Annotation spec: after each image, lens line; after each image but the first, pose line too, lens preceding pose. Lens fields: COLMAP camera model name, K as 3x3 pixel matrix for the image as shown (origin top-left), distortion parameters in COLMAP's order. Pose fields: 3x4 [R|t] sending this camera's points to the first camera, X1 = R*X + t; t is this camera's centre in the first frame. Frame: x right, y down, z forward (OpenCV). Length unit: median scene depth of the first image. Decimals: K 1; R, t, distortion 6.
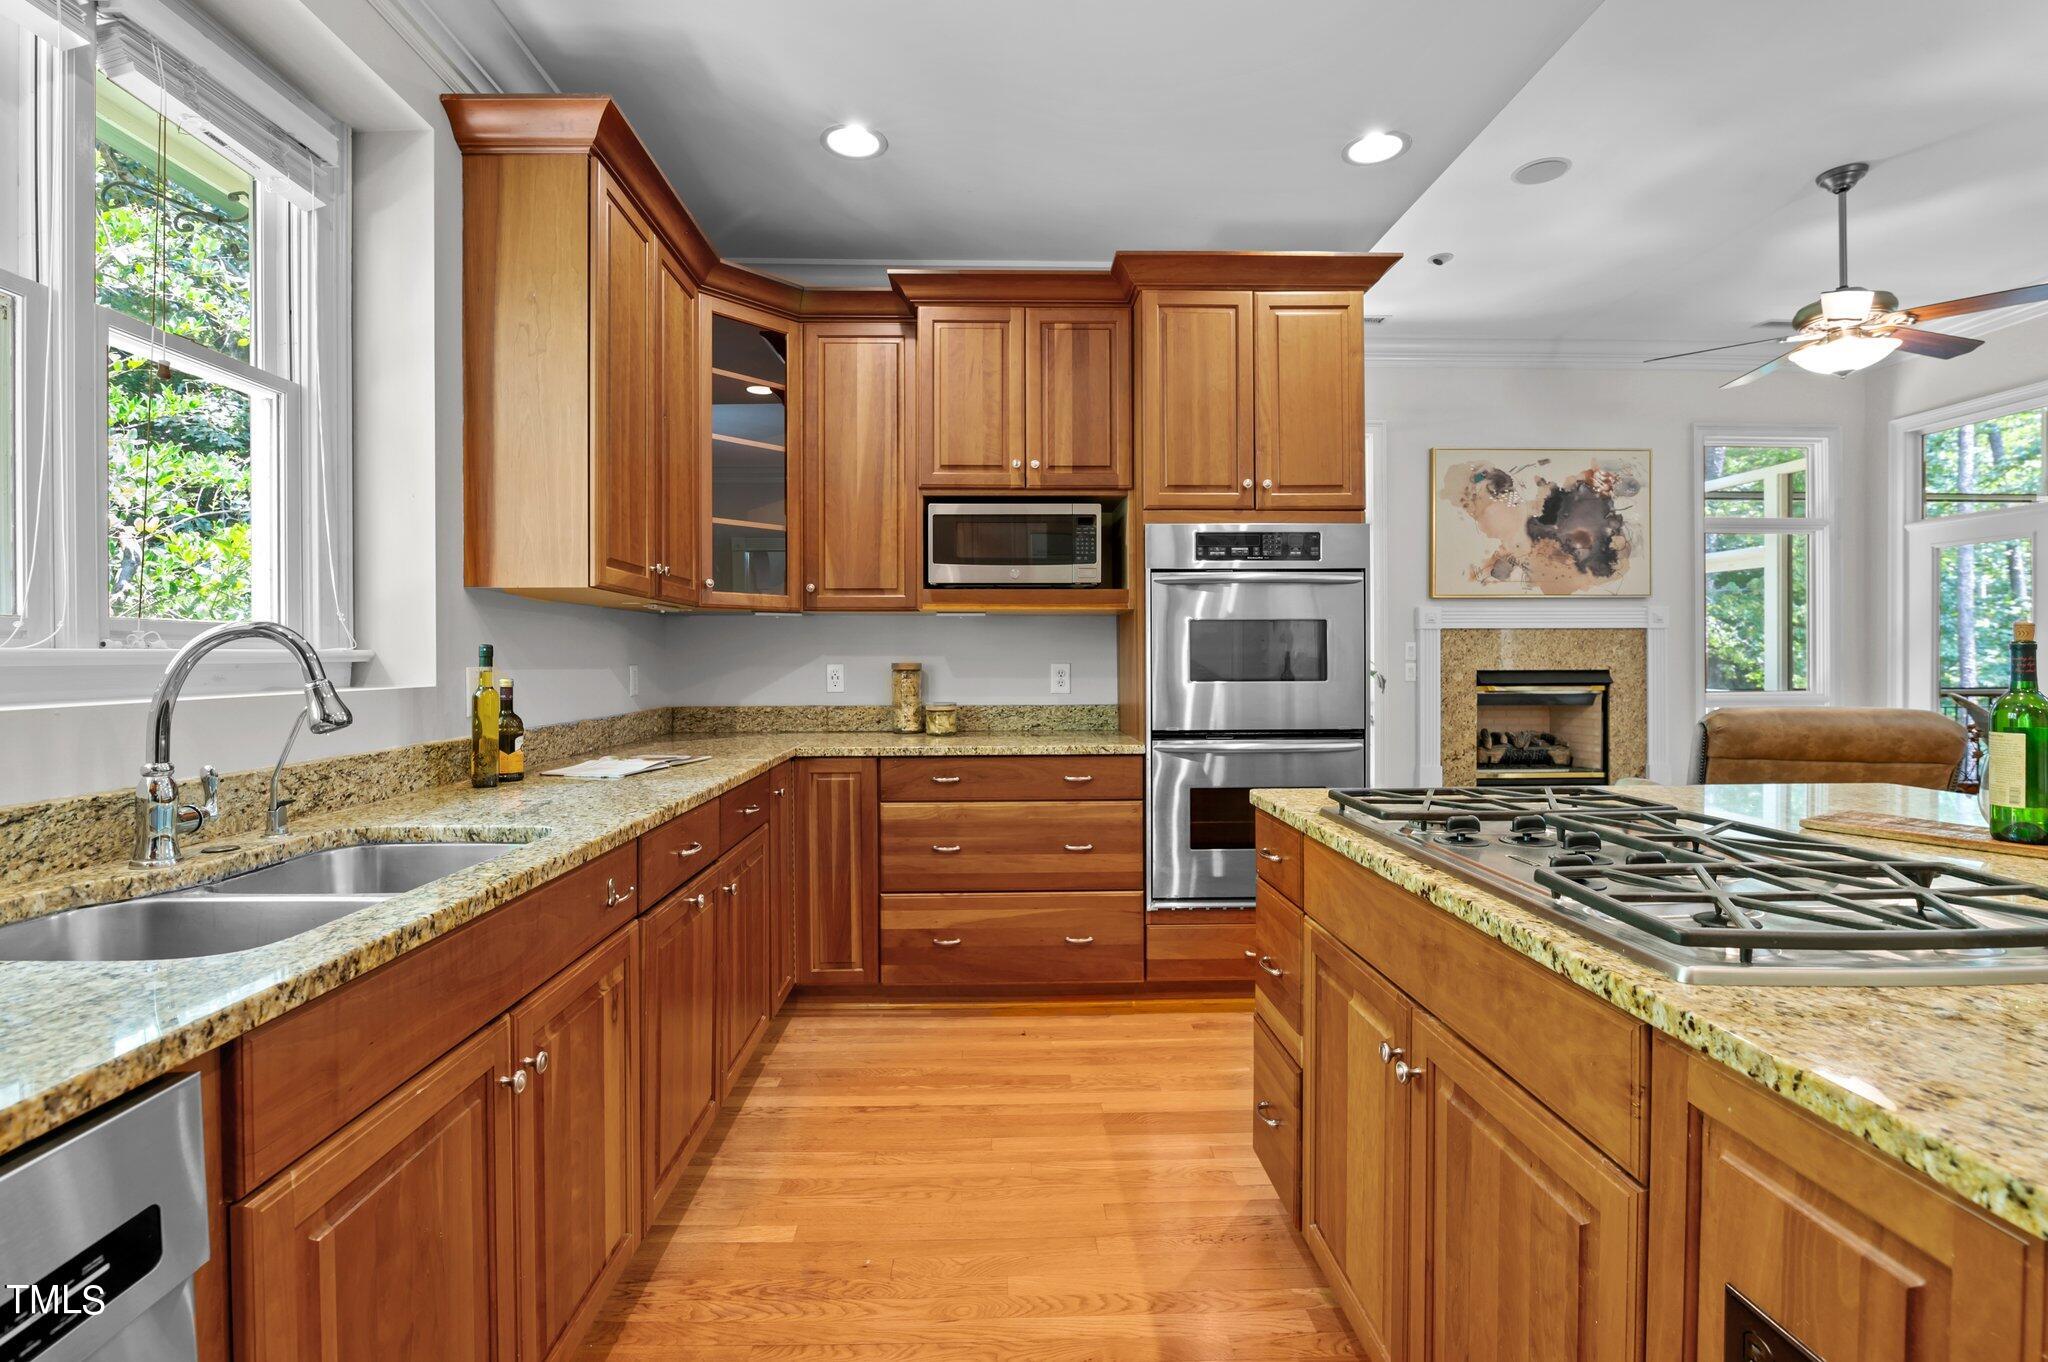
lens RADIAL K [[915.0, 0, 1017.0], [0, 915.0, 665.6], [0, 0, 1]] dist [0.000139, -0.001227]
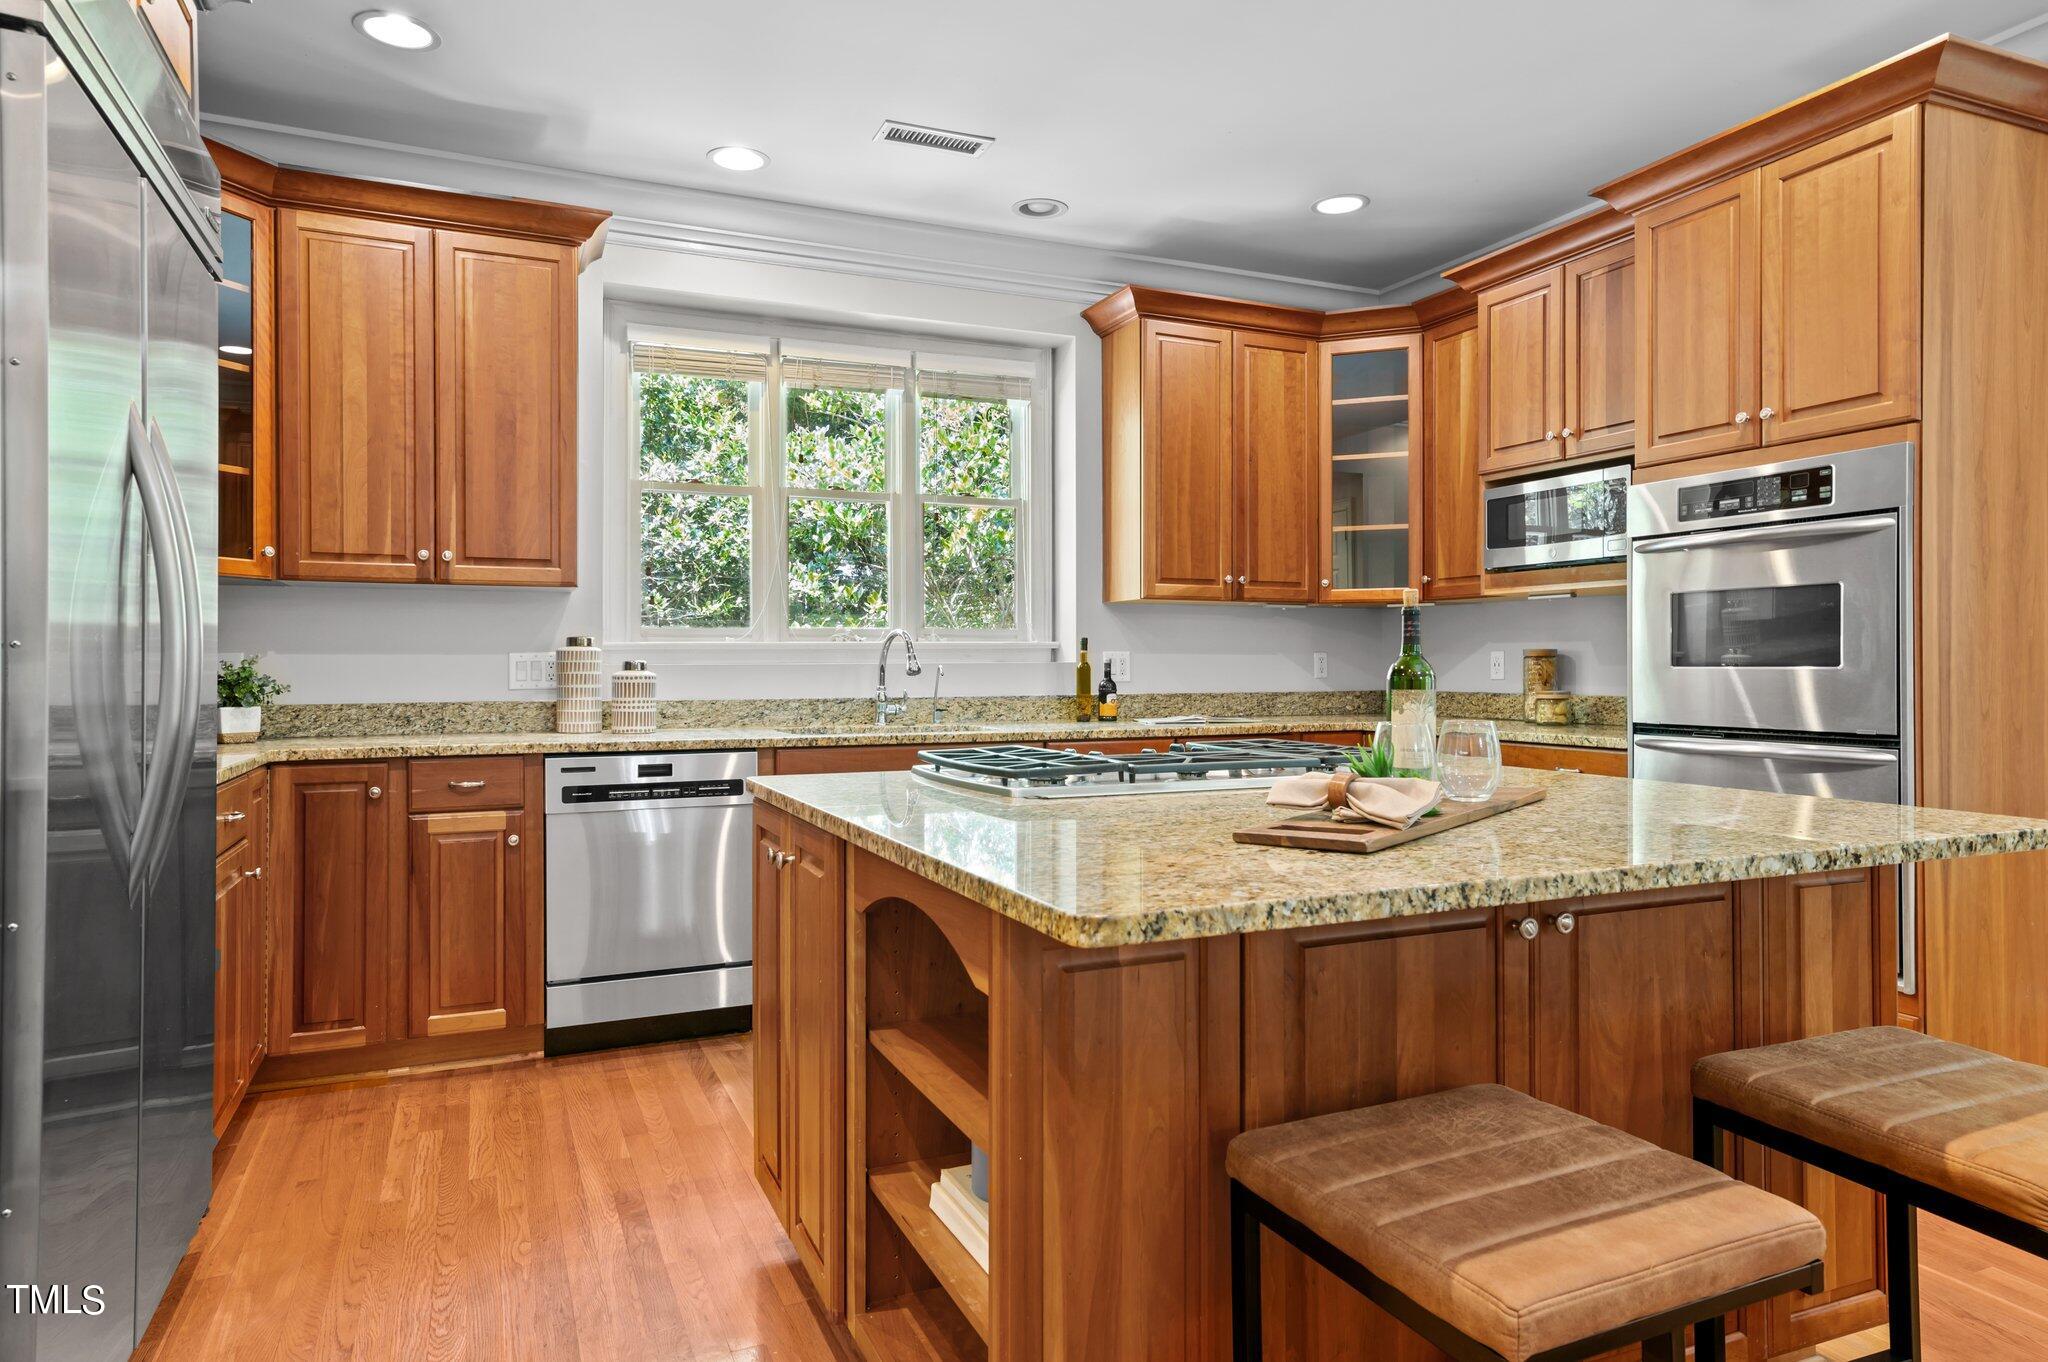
lens RADIAL K [[1192.5, 0, 1030.7], [0, 1192.5, 671.5], [0, 0, 1]] dist [0.002153, 0.000899]
pose [[0.403955, 0.008343, -0.914741, 0.949015], [-0.007309, 0.999956, 0.005892, 0.019579], [0.914750, 0.004306, 0.403998, 0.017030]]
